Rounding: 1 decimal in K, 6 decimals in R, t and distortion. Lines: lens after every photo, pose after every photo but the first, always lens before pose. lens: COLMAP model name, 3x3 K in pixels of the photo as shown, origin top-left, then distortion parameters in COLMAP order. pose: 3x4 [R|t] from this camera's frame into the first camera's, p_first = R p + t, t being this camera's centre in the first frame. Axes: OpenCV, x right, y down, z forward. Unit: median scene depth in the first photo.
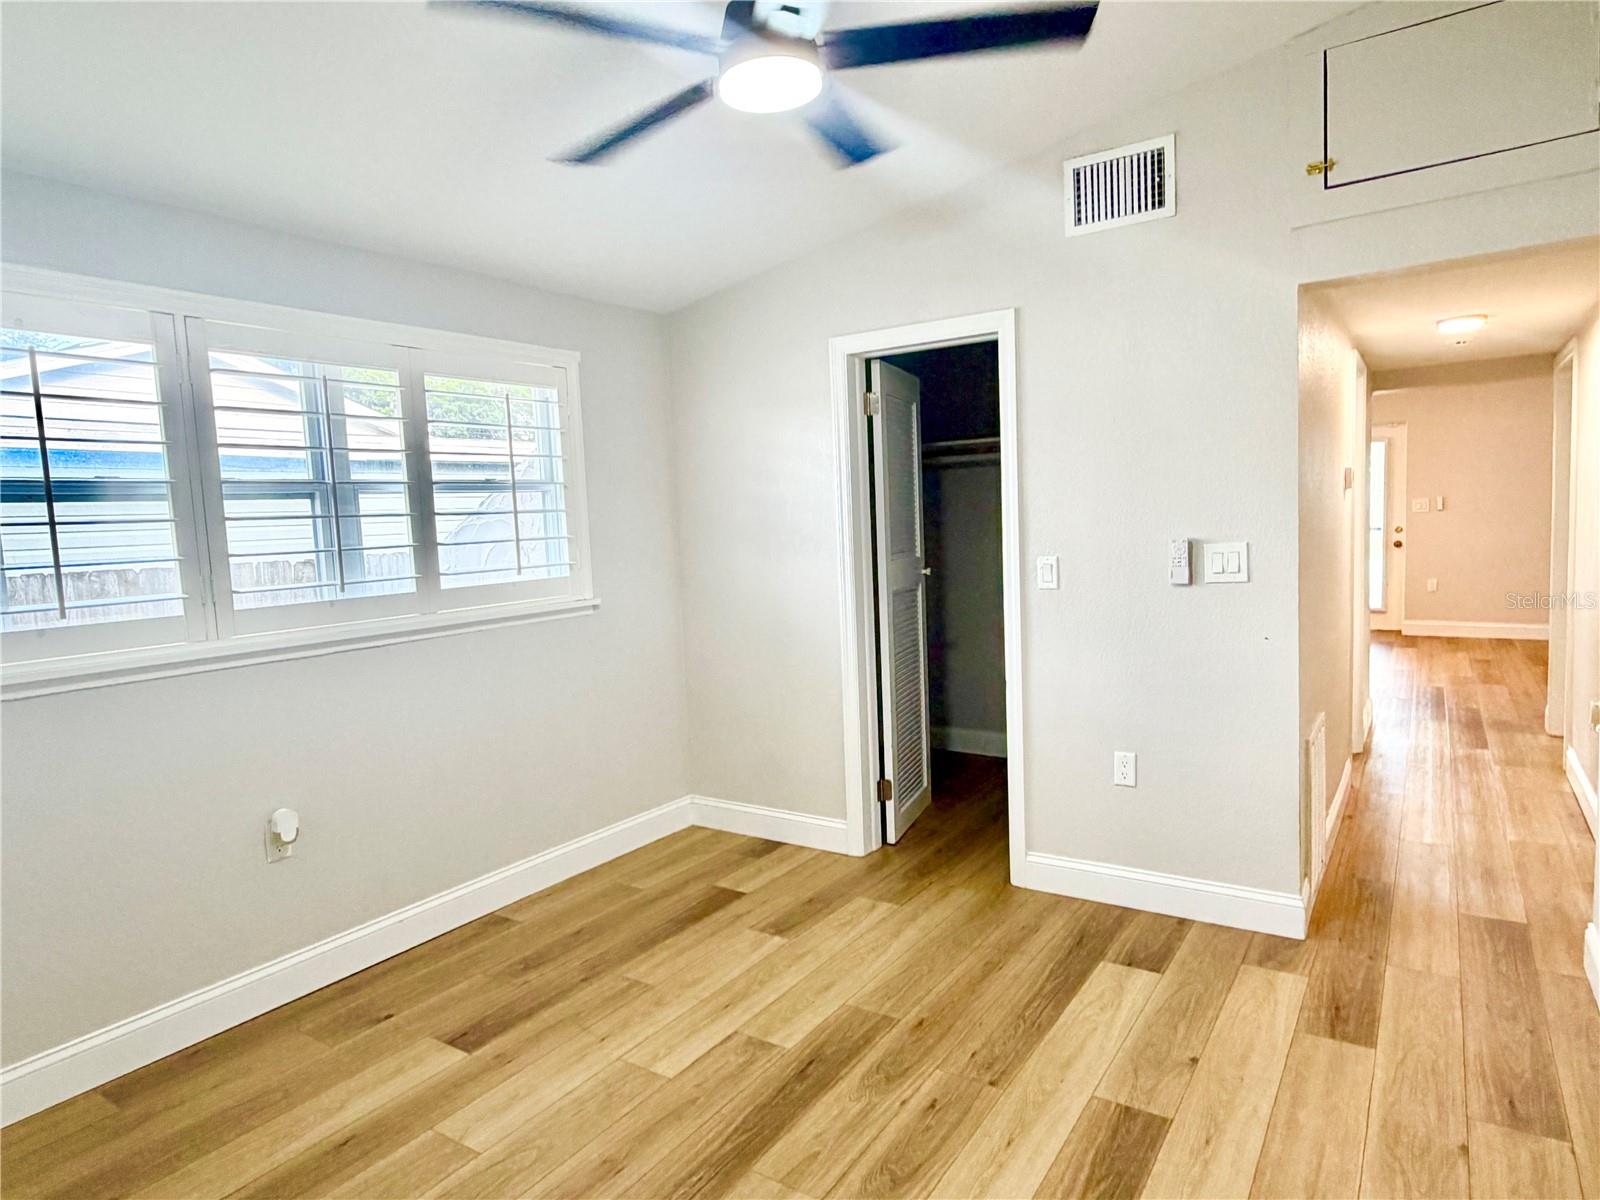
lens RADIAL K [[943.9, 0, 795.2], [0, 943.9, 612.2], [0, 0, 1]] dist [-0.044719, 0.026276]
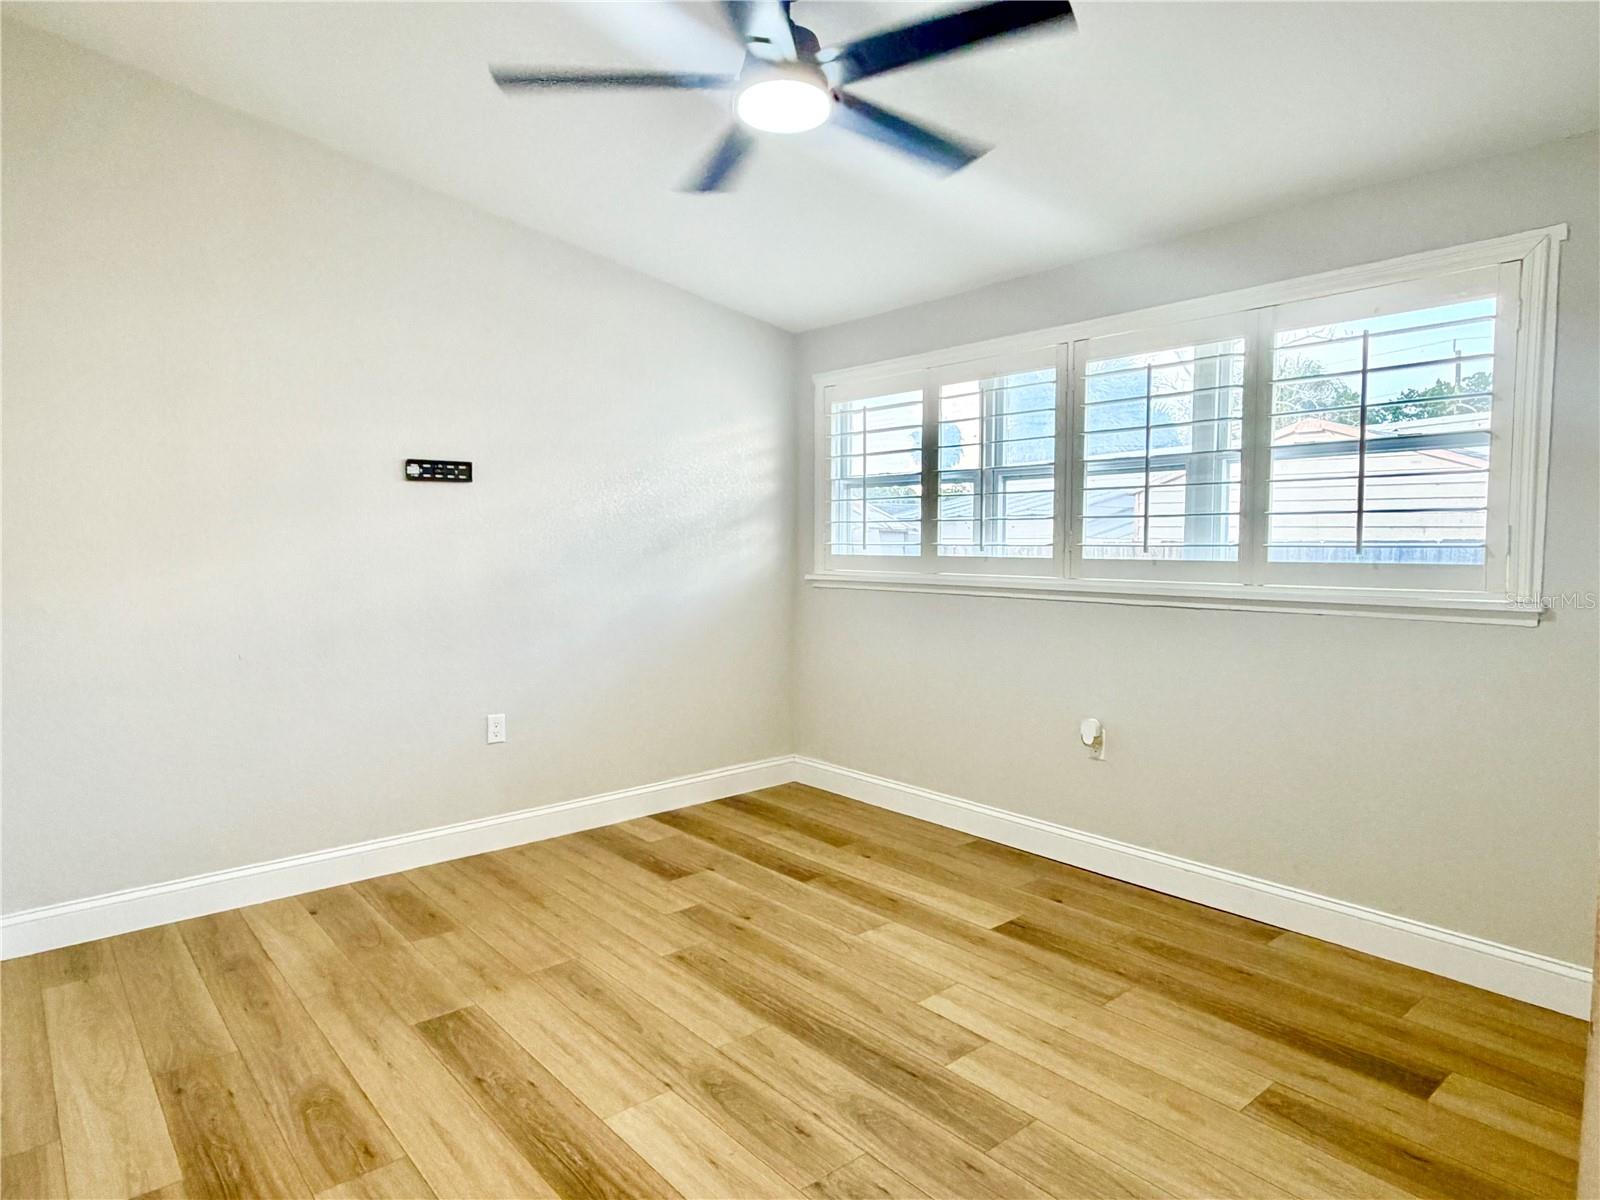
lens RADIAL K [[955.8, 0, 802.8], [0, 955.8, 608.9], [0, 0, 1]] dist [-0.001962, 0.002242]
pose [[-0.270889, 0.119383, -0.955179, 0.749669], [-0.074537, 0.986699, 0.144462, -0.090867], [0.959720, 0.110330, -0.258388, 0.900196]]
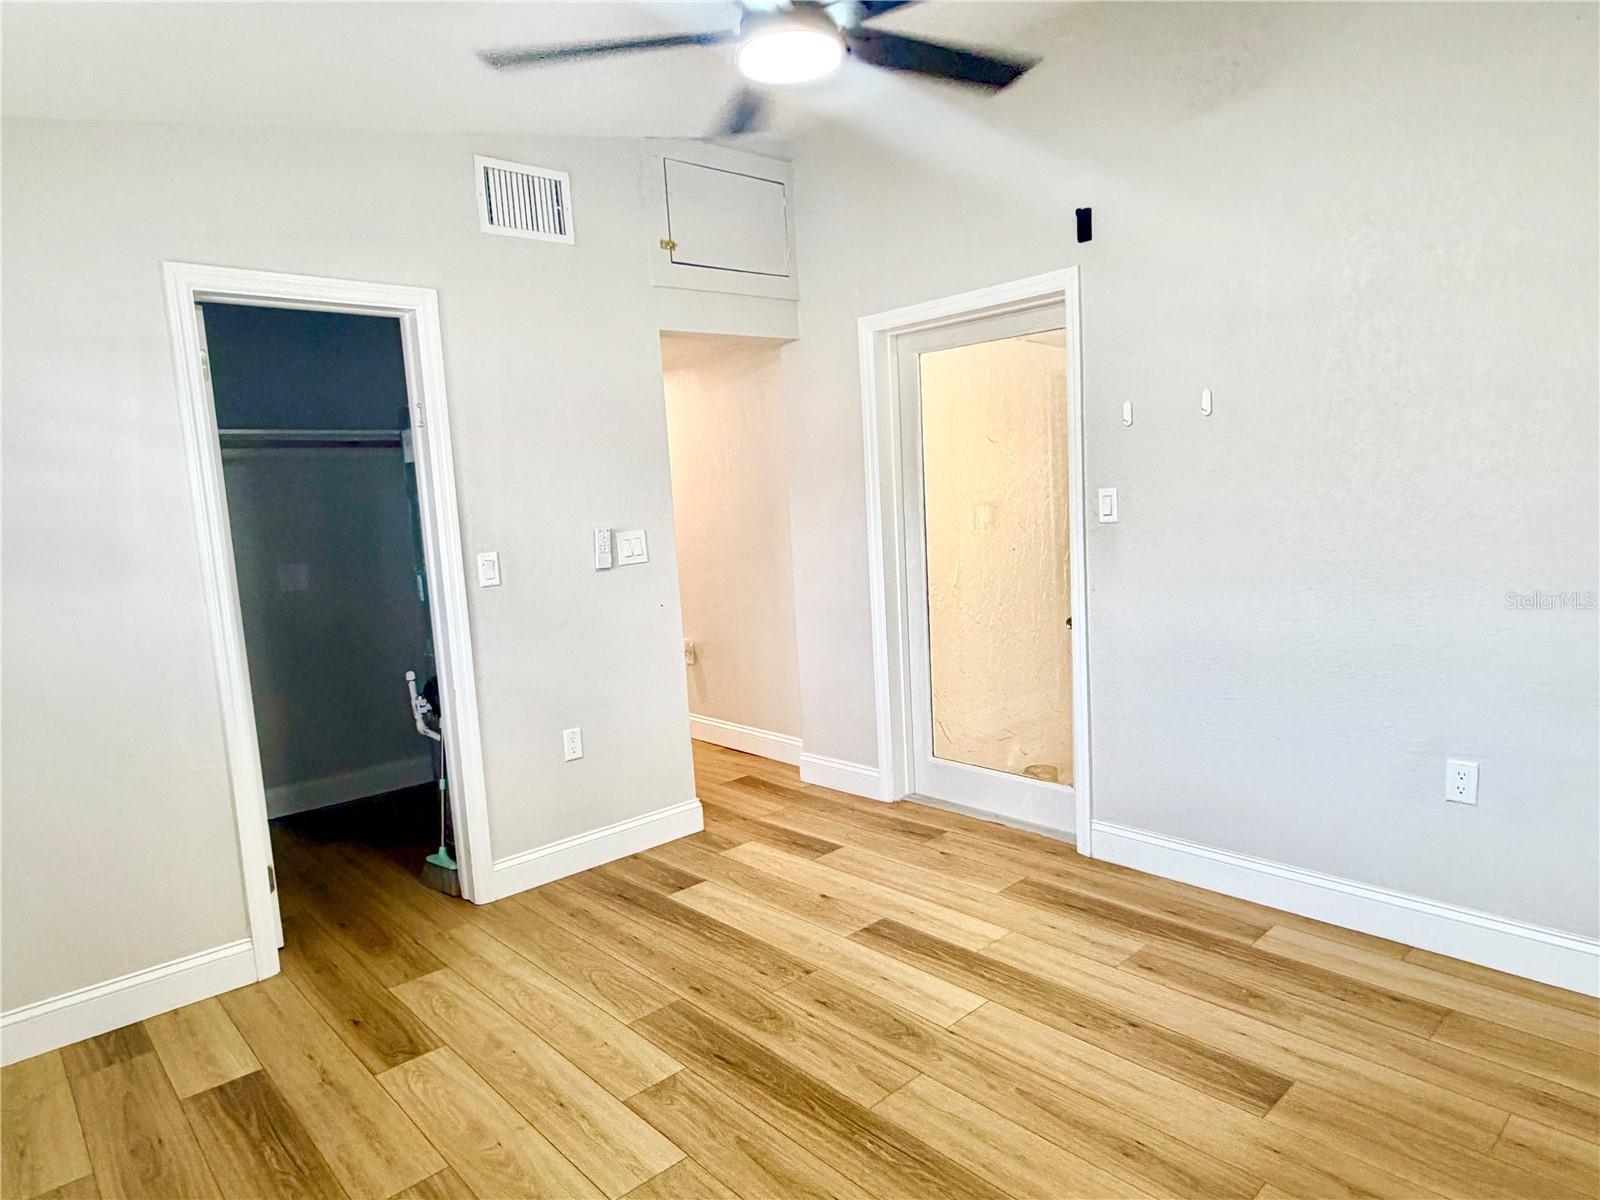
lens RADIAL K [[955.8, 0, 802.8], [0, 955.8, 608.9], [0, 0, 1]] dist [-0.001962, 0.002242]
pose [[0.237585, -0.090668, 0.967126, -0.720829], [0.136391, 0.988885, 0.059202, -0.017933], [-0.961744, 0.117841, 0.247310, 0.511326]]
